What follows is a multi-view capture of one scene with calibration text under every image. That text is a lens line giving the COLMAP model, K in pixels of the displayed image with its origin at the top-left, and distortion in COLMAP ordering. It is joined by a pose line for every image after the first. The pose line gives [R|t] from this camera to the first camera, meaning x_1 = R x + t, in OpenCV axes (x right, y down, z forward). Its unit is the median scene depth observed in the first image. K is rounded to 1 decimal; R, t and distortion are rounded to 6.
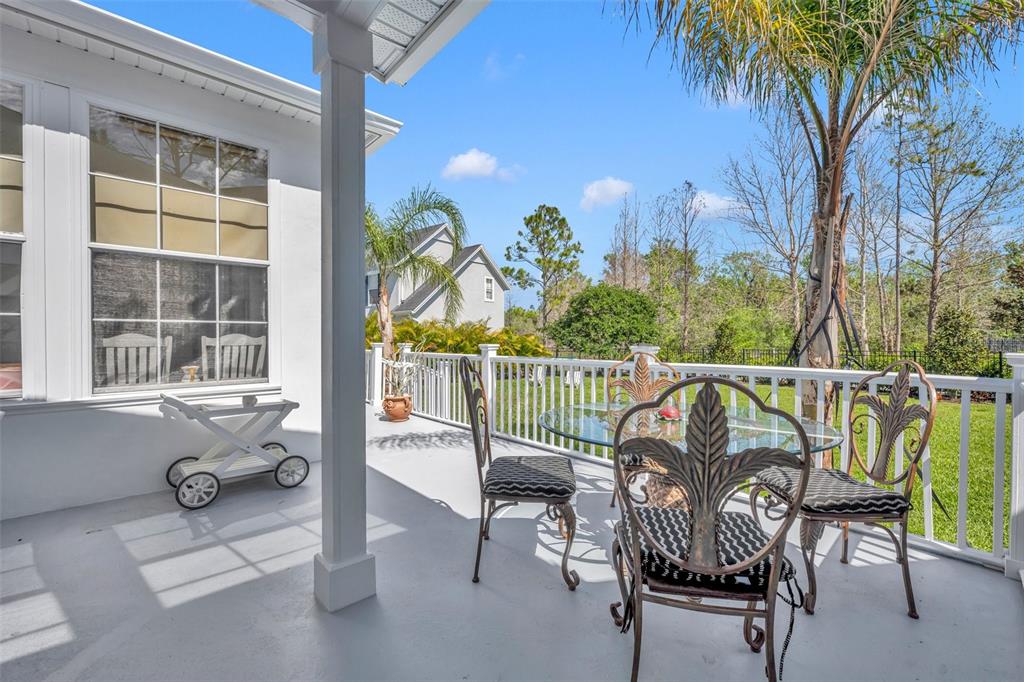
lens RADIAL K [[420.3, 0, 506.4], [0, 420.3, 340.5], [0, 0, 1]] dist [0.002448, -0.000157]
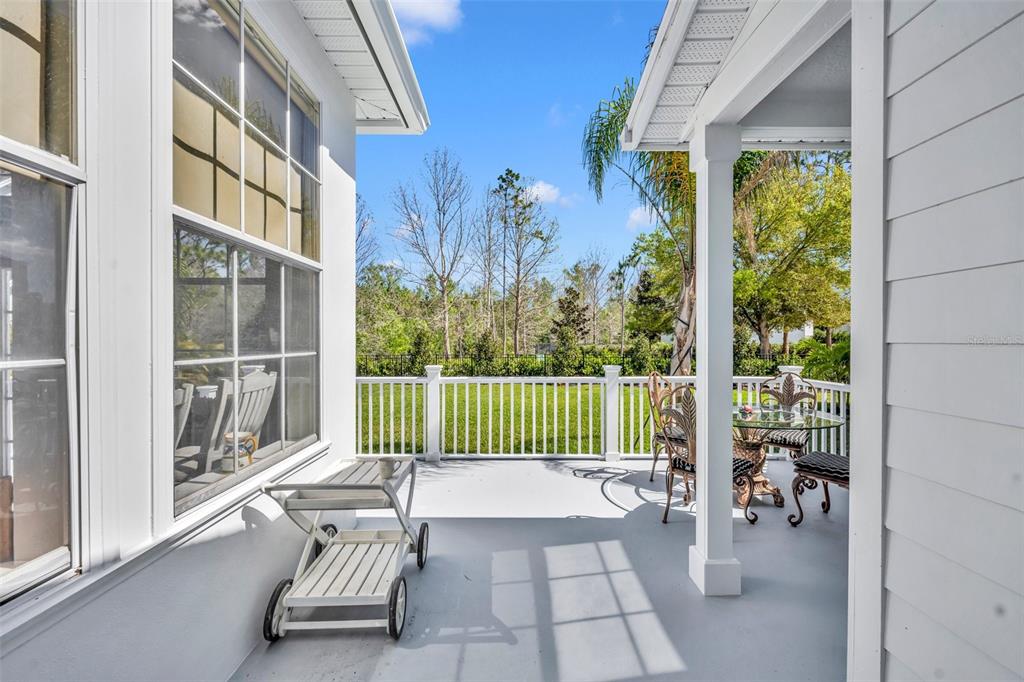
lens RADIAL K [[420.3, 0, 505.4], [0, 420.3, 343.6], [0, 0, 1]] dist [0.002448, -0.000157]
pose [[0.670013, -0.003686, 0.742341, -1.003245], [0.003127, 0.999993, 0.002143, -0.067622], [-0.742343, 0.000886, 0.670019, 0.362439]]
